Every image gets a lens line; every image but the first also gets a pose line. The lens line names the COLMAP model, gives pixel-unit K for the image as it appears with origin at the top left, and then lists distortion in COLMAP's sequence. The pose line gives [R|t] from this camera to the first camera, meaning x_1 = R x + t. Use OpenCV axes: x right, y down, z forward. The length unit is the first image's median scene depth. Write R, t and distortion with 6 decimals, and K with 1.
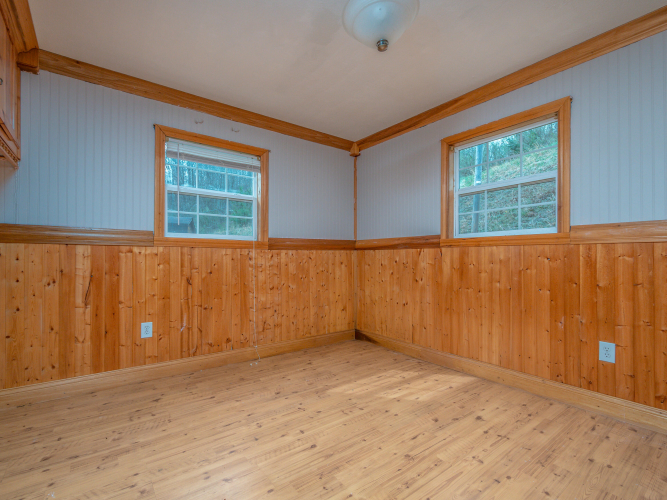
lens RADIAL K [[318.4, 0, 333.8], [0, 318.4, 254.0], [0, 0, 1]] dist [0.000824, -0.001754]
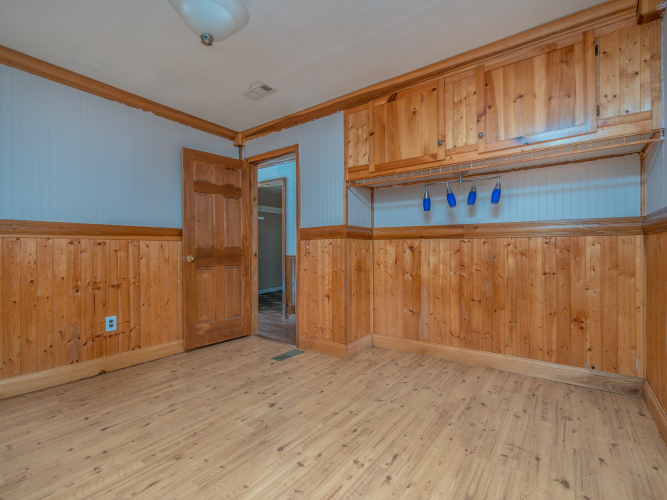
lens RADIAL K [[318.4, 0, 333.2], [0, 318.4, 251.0], [0, 0, 1]] dist [0.000824, -0.001754]
pose [[-0.959002, 0.001523, -0.283396, 0.054022], [0.006013, 0.999870, -0.014975, 0.028406], [0.283337, -0.016065, -0.958886, 1.991078]]
